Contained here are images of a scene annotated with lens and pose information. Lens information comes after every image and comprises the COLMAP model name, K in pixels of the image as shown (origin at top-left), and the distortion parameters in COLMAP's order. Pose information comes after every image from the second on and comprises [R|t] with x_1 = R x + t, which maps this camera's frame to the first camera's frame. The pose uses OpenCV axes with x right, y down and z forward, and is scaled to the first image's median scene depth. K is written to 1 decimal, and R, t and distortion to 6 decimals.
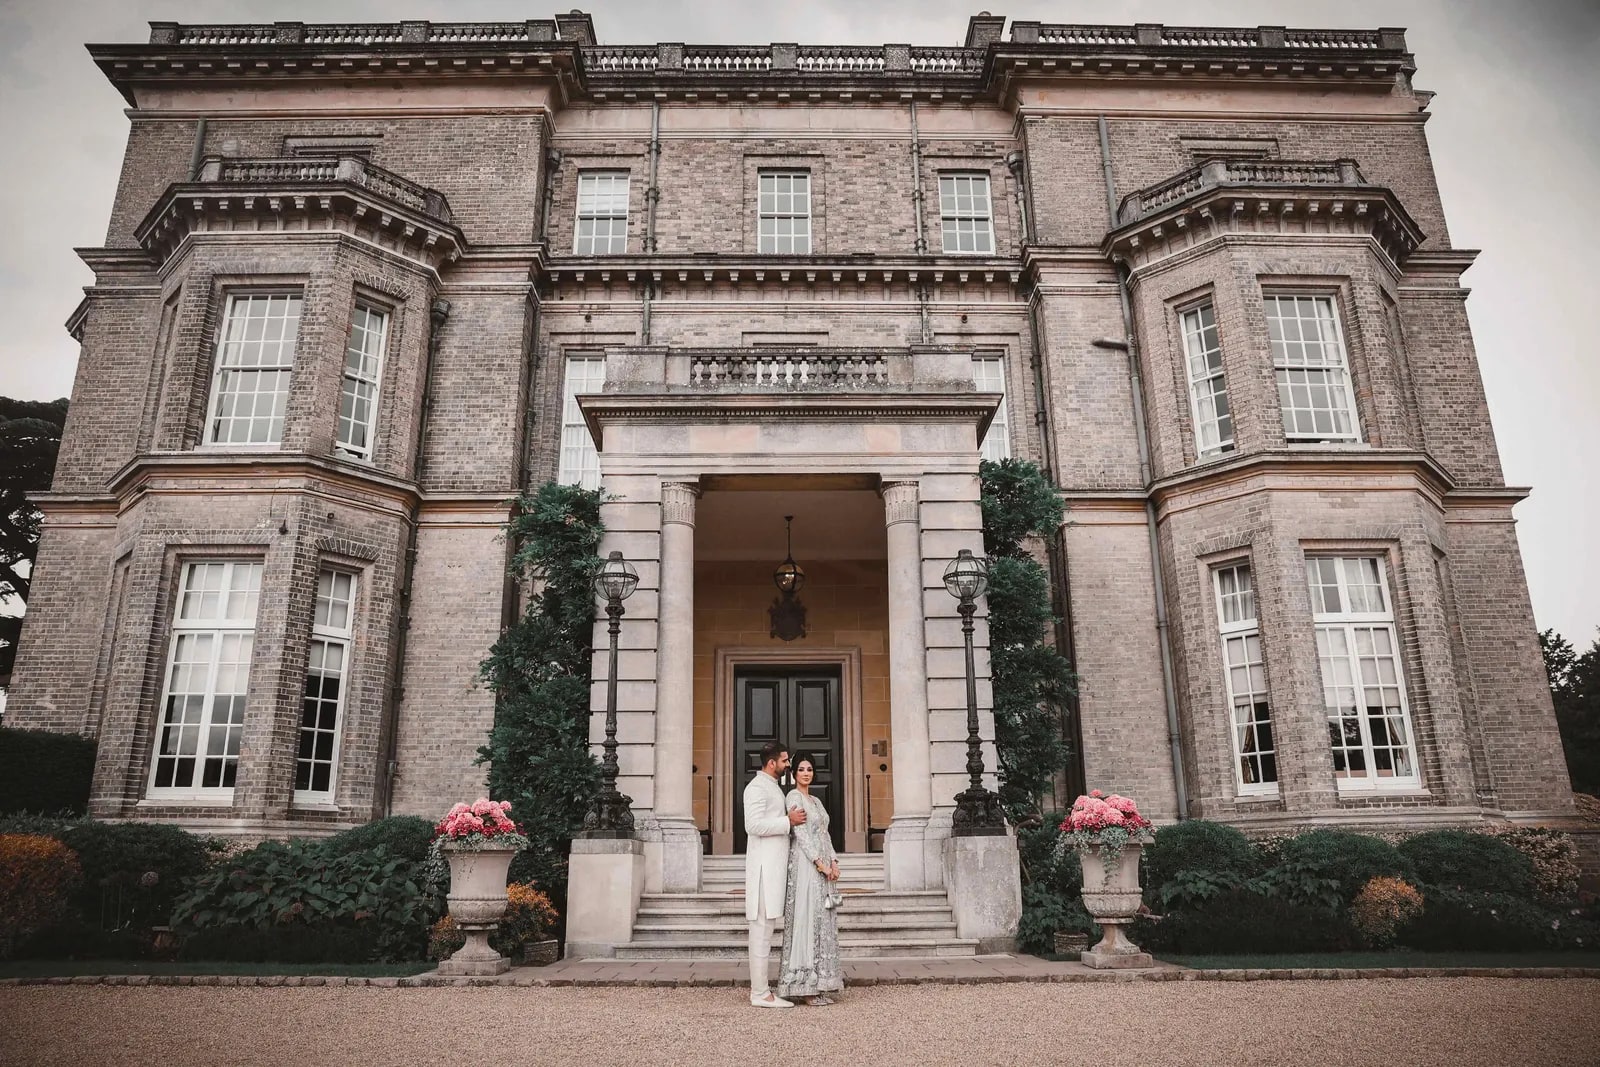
lens RADIAL K [[1077.2, 0, 805.9], [0, 1077.2, 526.9], [0, 0, 1]] dist [-0.126460, 0.090218]
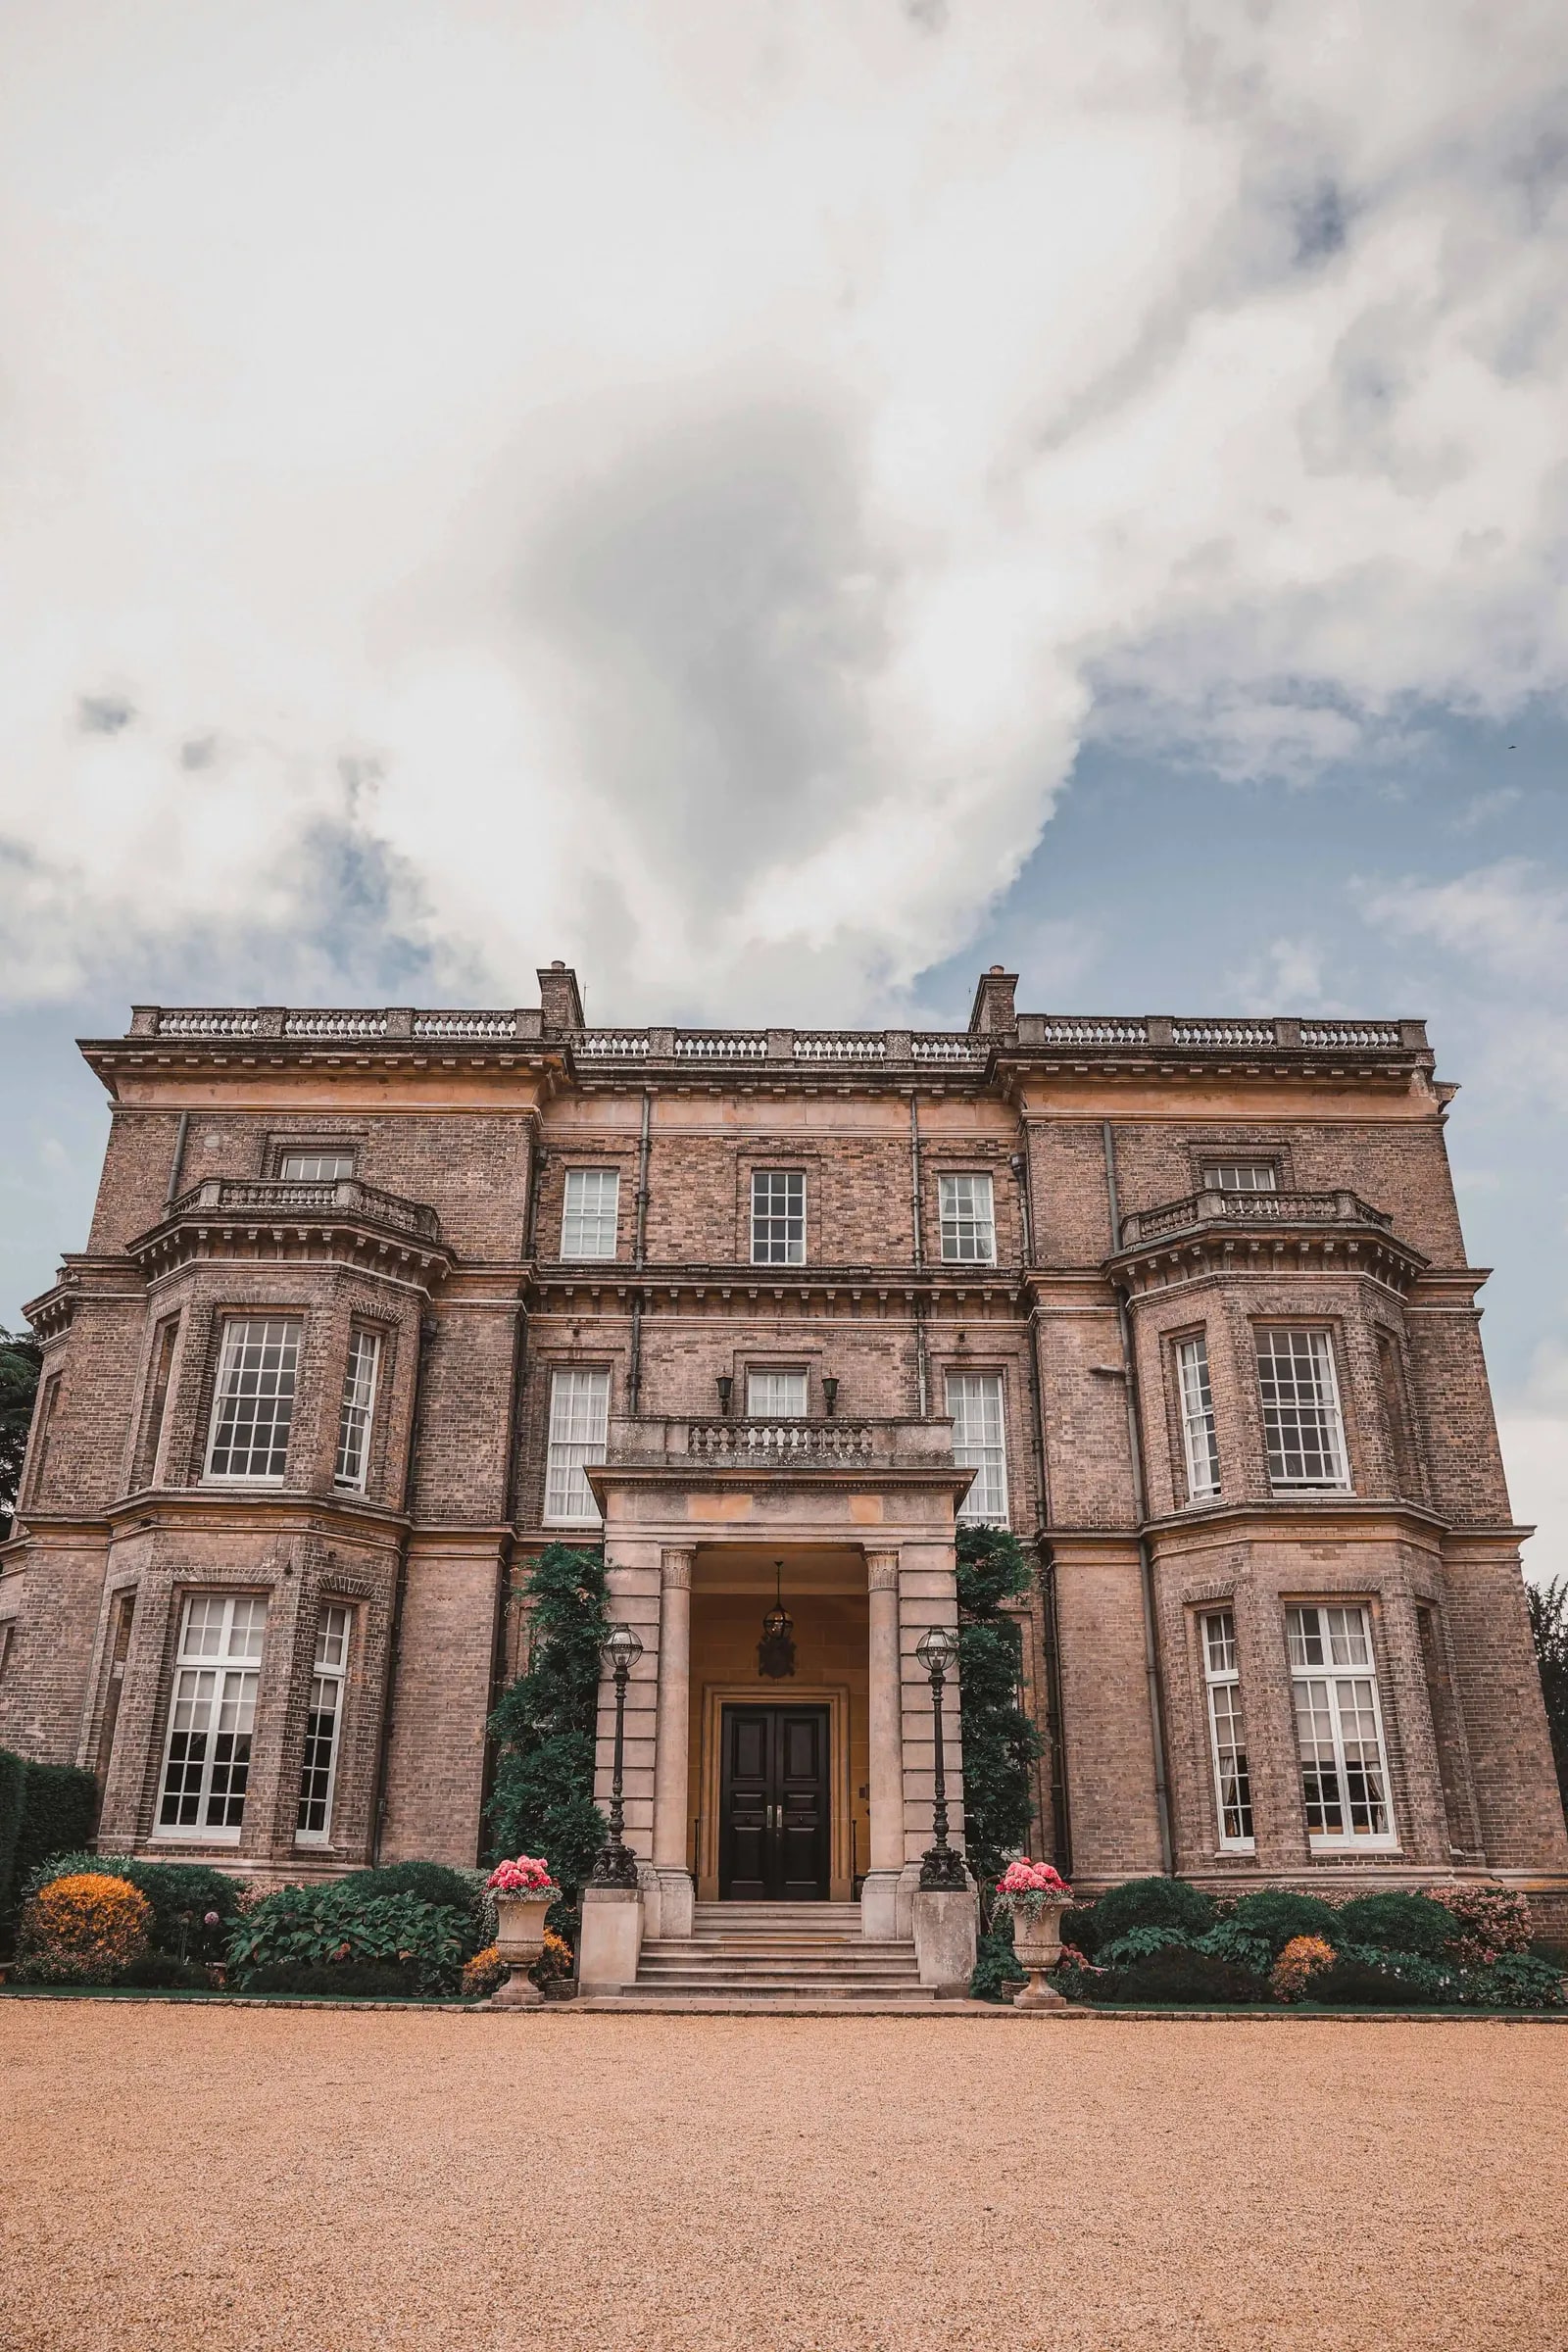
lens RADIAL K [[1583.5, 0, 784.0], [0, 1583.5, 1176.0], [0, 0, 1]] dist [-0.126460, 0.090218]
pose [[0.999810, 0.010464, -0.016429, 0.009873], [-0.012497, 0.991577, -0.128917, -0.181172], [0.014941, 0.129097, 0.991519, -0.530434]]
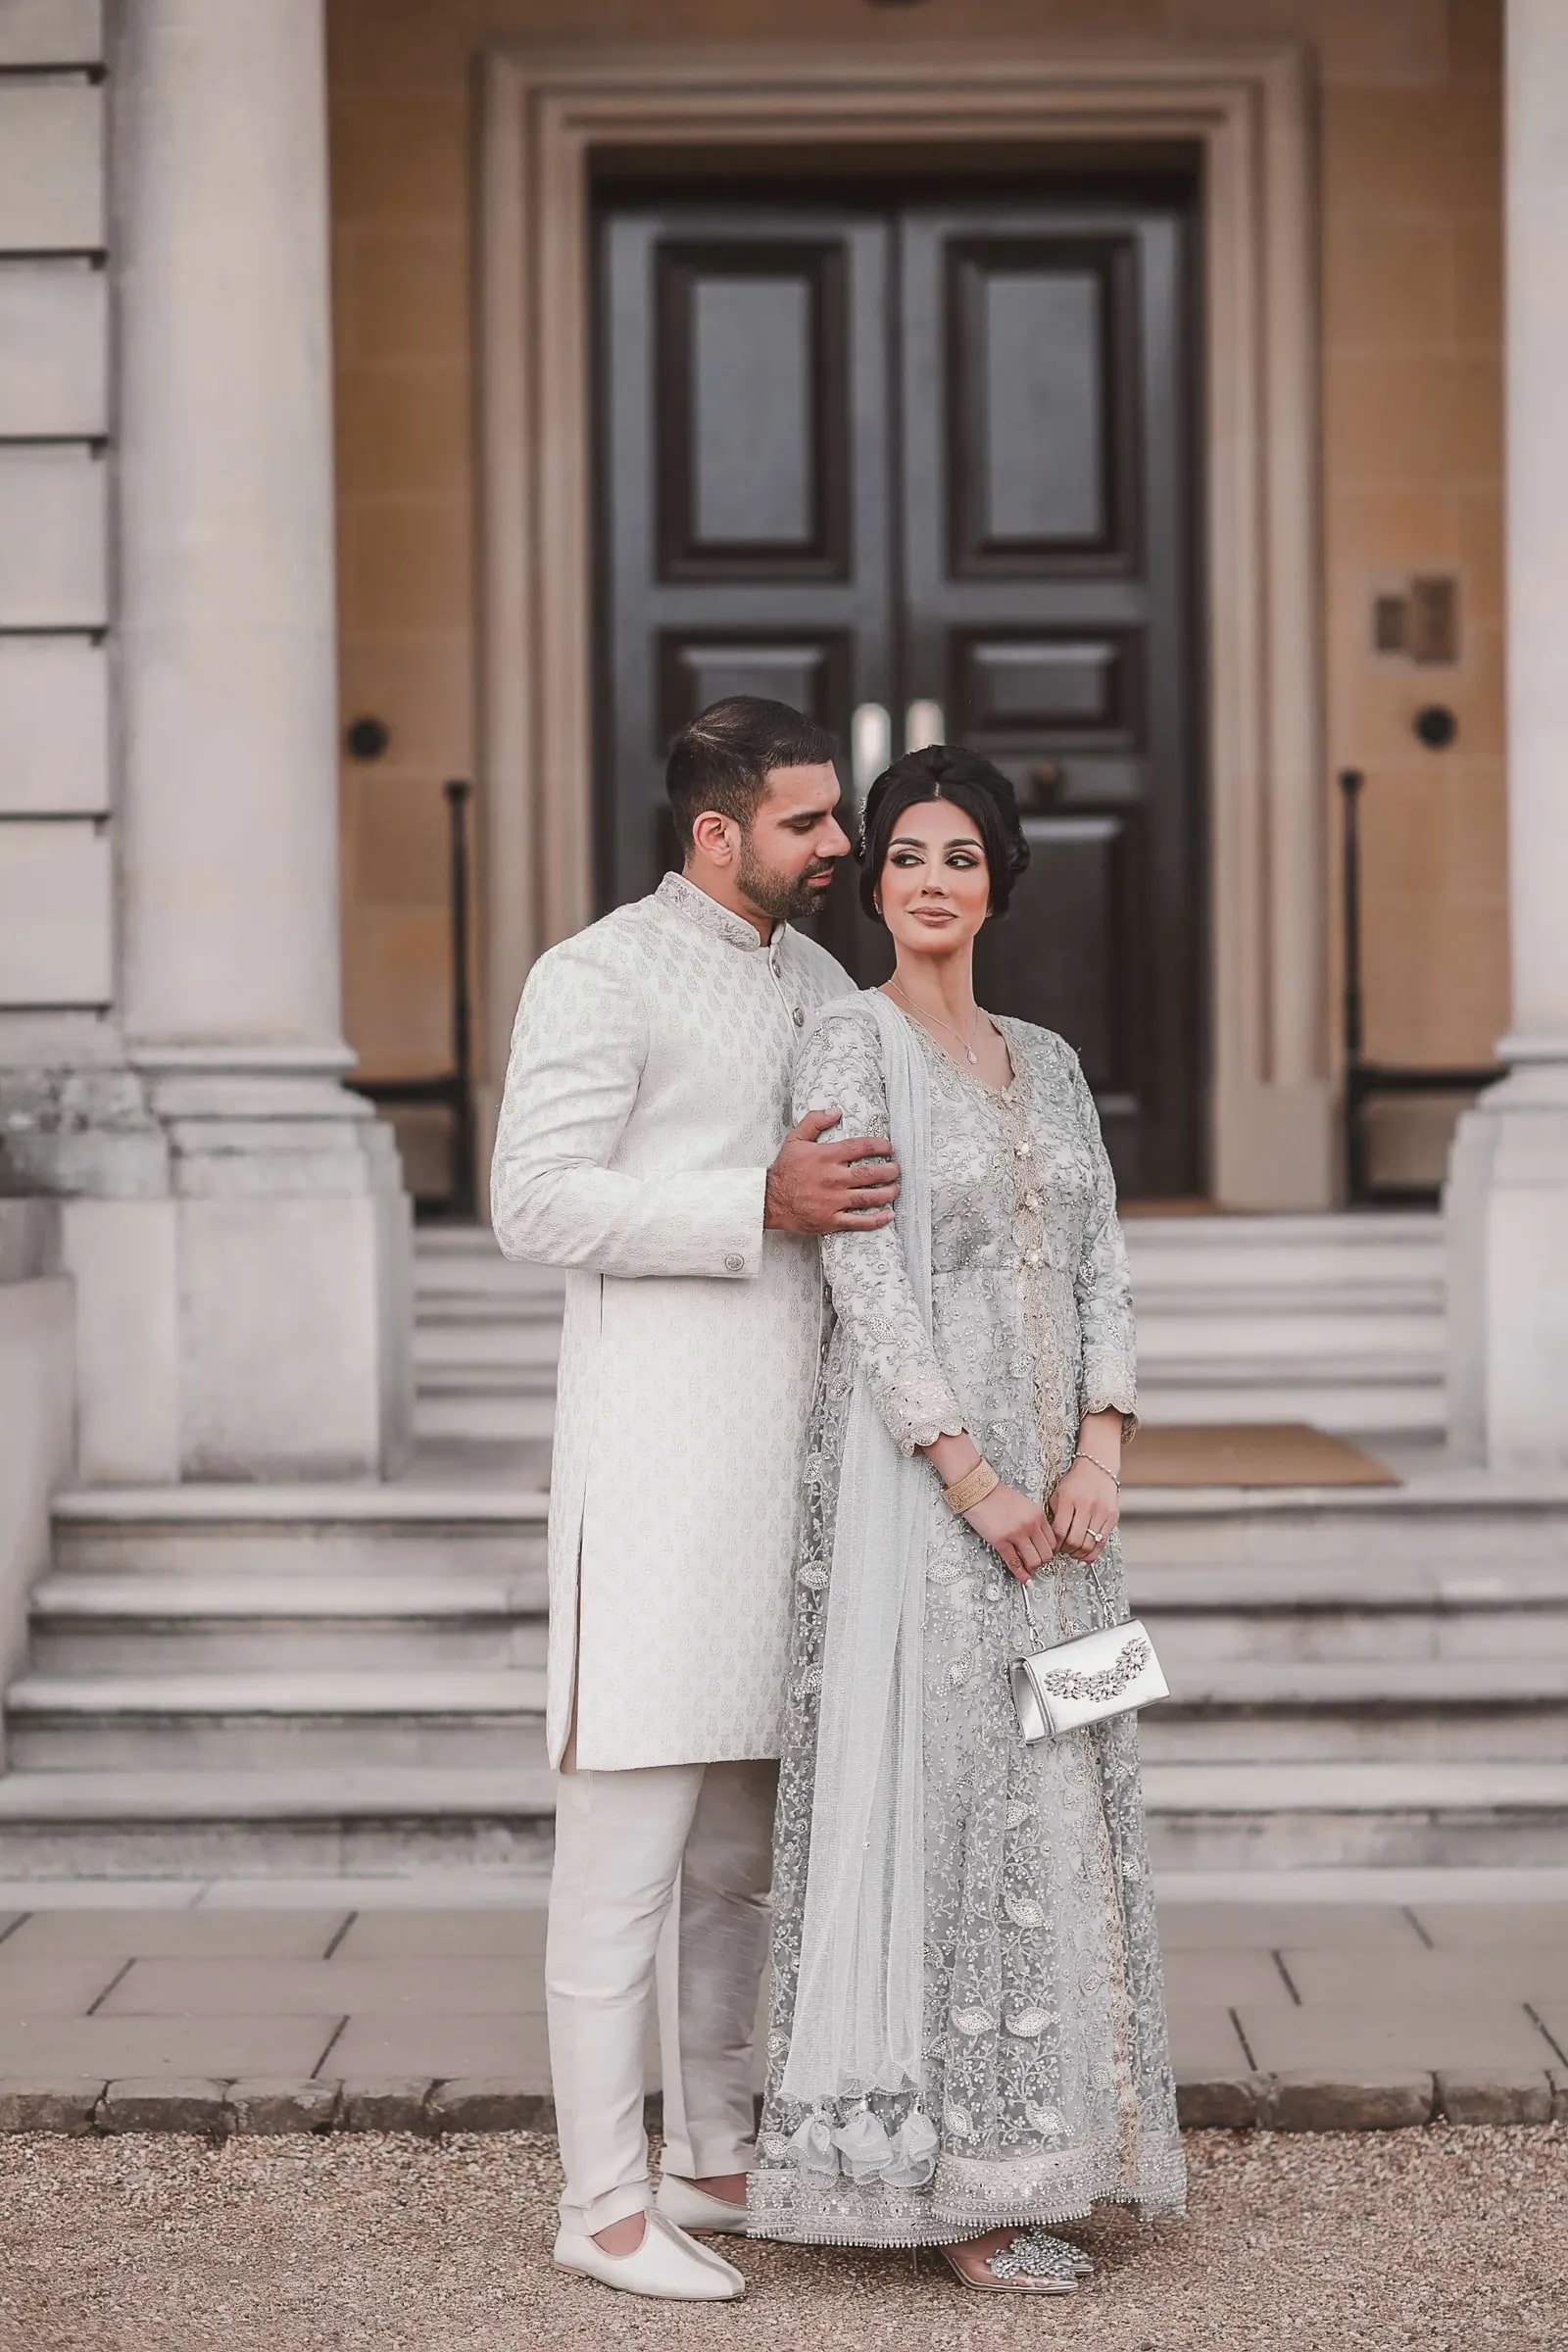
lens RADIAL K [[5367.2, 0, 784.0], [0, 5367.2, 1176.0], [0, 0, 1]] dist [-0.092632, -0.046122]
pose [[0.999248, 0.000579, -0.038764, -0.001129], [0.011713, 0.948650, 0.316111, 0.013914], [0.036957, -0.316328, 0.947930, 0.135243]]
